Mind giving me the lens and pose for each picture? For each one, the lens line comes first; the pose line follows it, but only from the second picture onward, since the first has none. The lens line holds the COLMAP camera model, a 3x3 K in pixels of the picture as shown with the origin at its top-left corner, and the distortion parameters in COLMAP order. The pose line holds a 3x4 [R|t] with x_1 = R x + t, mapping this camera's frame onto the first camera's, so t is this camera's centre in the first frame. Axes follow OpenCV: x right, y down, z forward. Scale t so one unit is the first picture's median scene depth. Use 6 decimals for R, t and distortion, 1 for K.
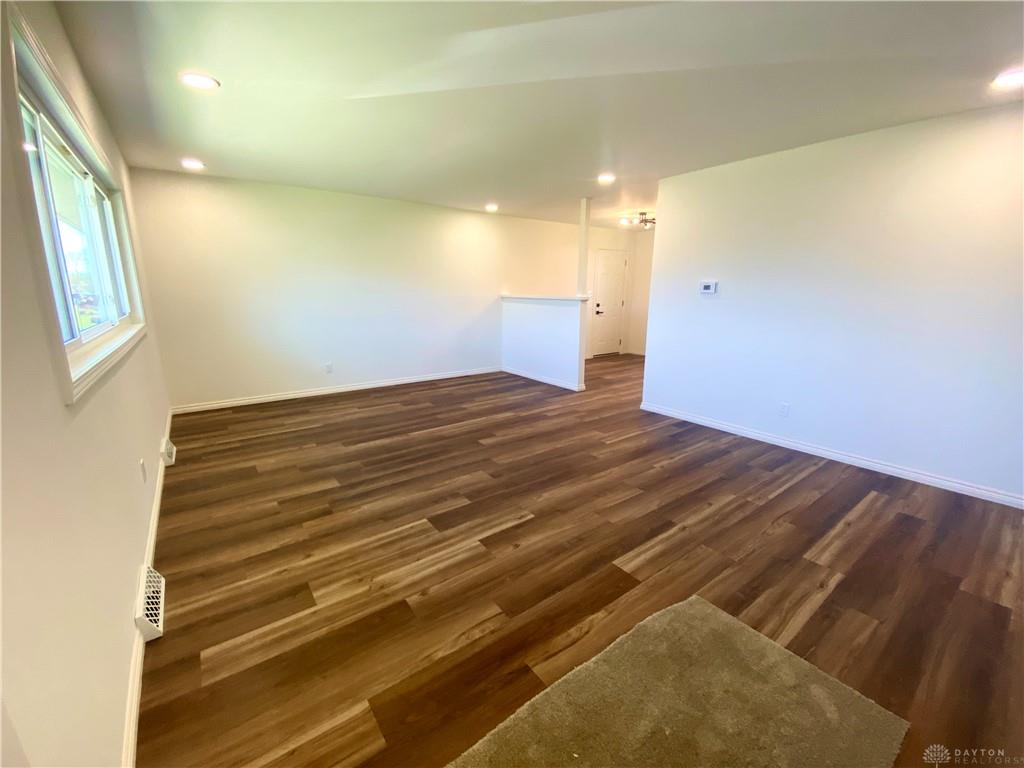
lens RADIAL K [[417.6, 0, 510.2], [0, 417.6, 381.1], [0, 0, 1]] dist [0.058256, -0.045161]
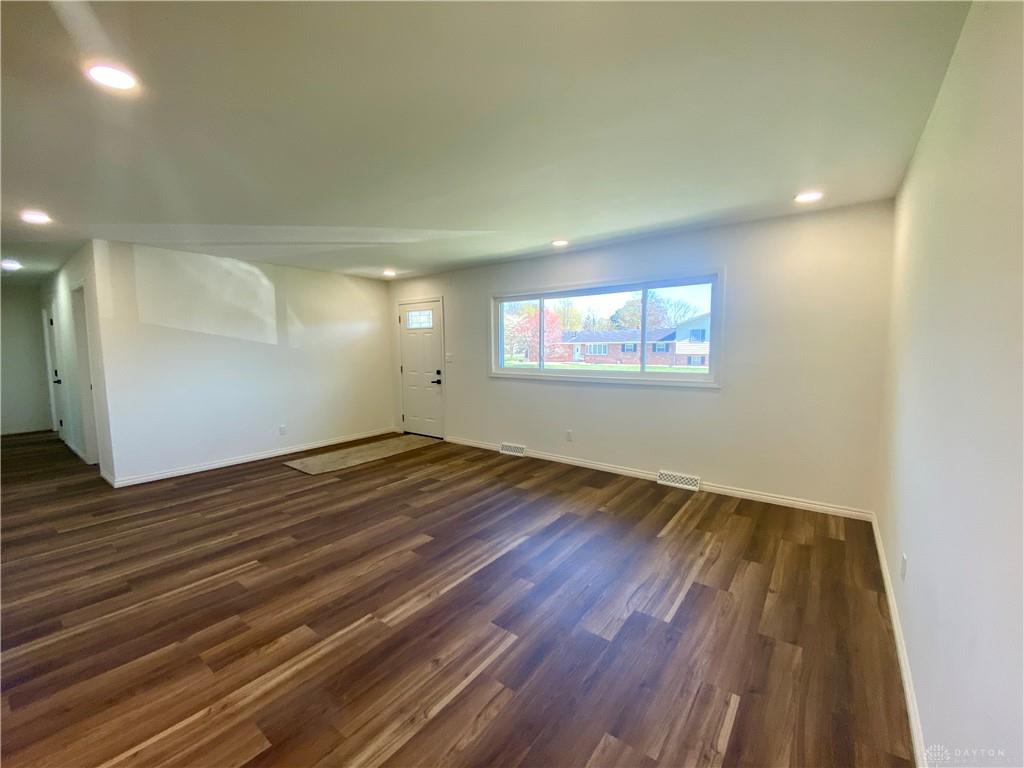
lens RADIAL K [[417.6, 0, 510.2], [0, 417.6, 381.1], [0, 0, 1]] dist [0.058256, -0.045161]
pose [[-0.961625, 0.029001, -0.272831, -0.007831], [-0.050425, 0.958779, 0.279642, -0.480368], [0.269694, 0.282668, -0.920524, 2.133318]]
